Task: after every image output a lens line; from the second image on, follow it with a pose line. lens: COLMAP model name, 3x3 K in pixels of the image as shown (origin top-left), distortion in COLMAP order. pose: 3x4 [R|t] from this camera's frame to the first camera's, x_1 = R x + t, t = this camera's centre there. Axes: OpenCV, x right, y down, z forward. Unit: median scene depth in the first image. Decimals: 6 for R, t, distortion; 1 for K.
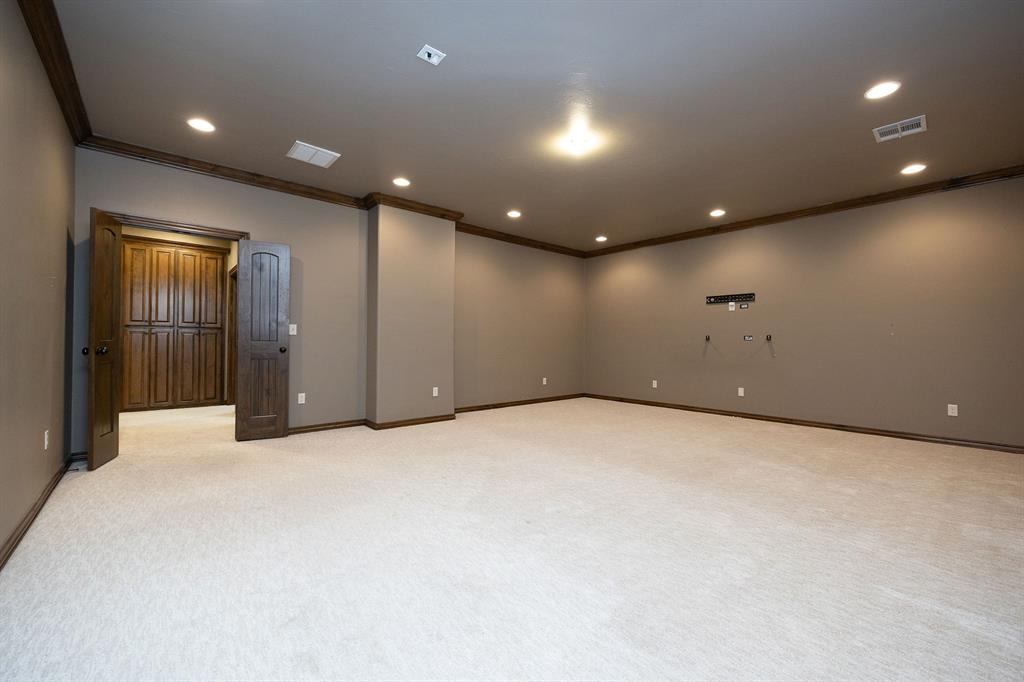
lens RADIAL K [[409.7, 0, 521.1], [0, 409.7, 340.5], [0, 0, 1]] dist [-0.005885, 0.000744]
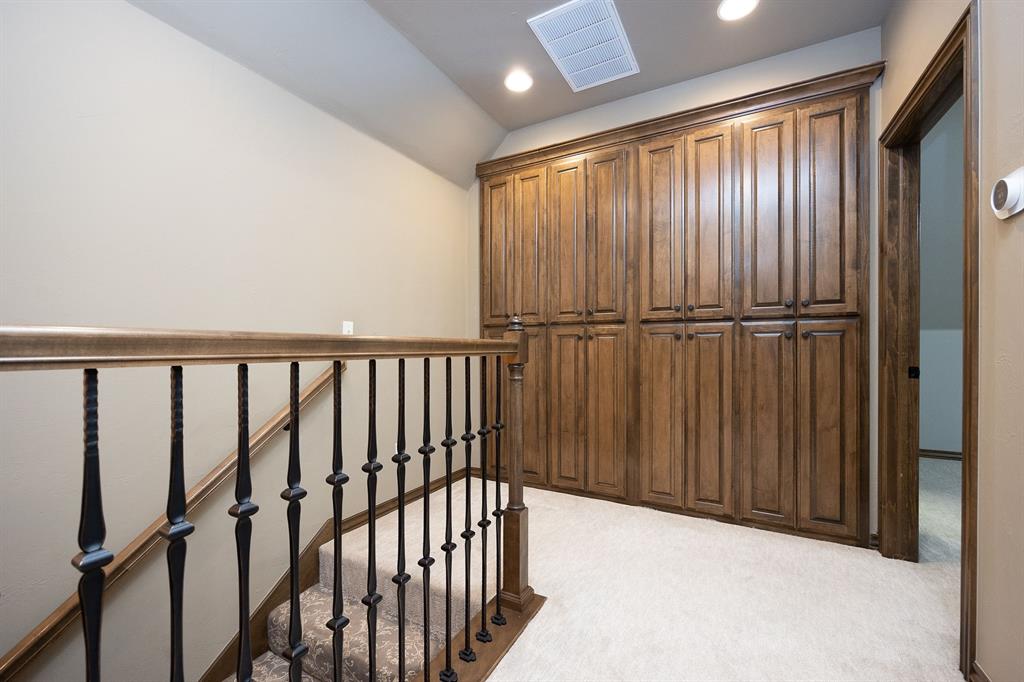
lens RADIAL K [[409.7, 0, 509.4], [0, 409.7, 349.4], [0, 0, 1]] dist [-0.005885, 0.000744]
pose [[0.349148, -0.008152, -0.937032, -0.542129], [0.009702, 0.999940, -0.005084, -0.002802], [0.937017, -0.007316, 0.349207, 0.642244]]
